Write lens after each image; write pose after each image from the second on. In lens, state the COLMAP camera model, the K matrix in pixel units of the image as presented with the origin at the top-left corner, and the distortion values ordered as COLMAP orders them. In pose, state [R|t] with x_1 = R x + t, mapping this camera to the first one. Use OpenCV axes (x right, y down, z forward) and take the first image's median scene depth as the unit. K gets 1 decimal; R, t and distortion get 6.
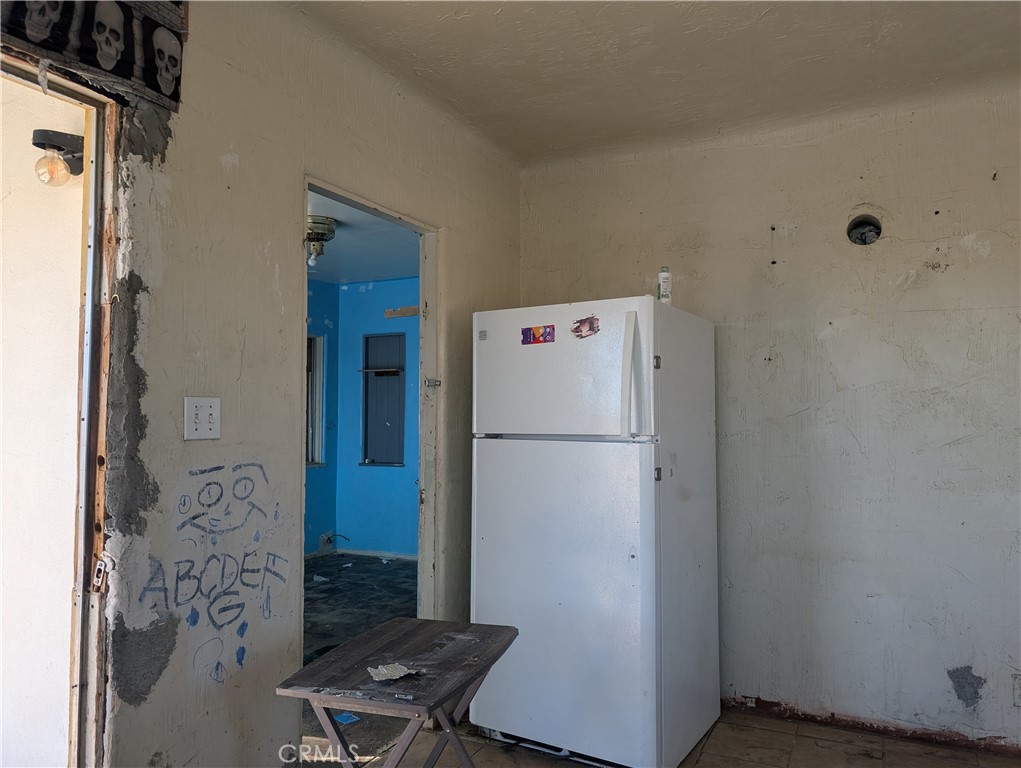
lens RADIAL K [[732.7, 0, 516.2], [0, 732.7, 384.2], [0, 0, 1]] dist [0.021728, -0.021477]
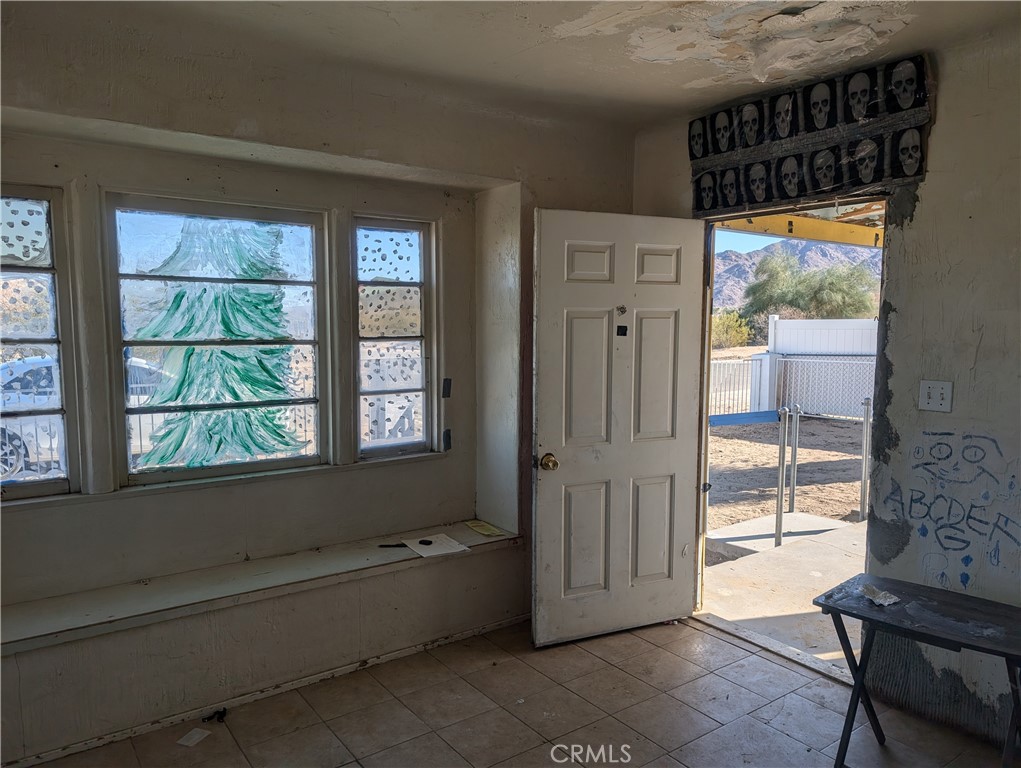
lens RADIAL K [[732.7, 0, 510.3], [0, 732.7, 391.3], [0, 0, 1]] dist [0.021728, -0.021477]
pose [[-0.459307, 0.088896, -0.883818, 1.170313], [0.039627, 0.996040, 0.079590, -0.105060], [0.887393, 0.001533, -0.461011, 0.918859]]
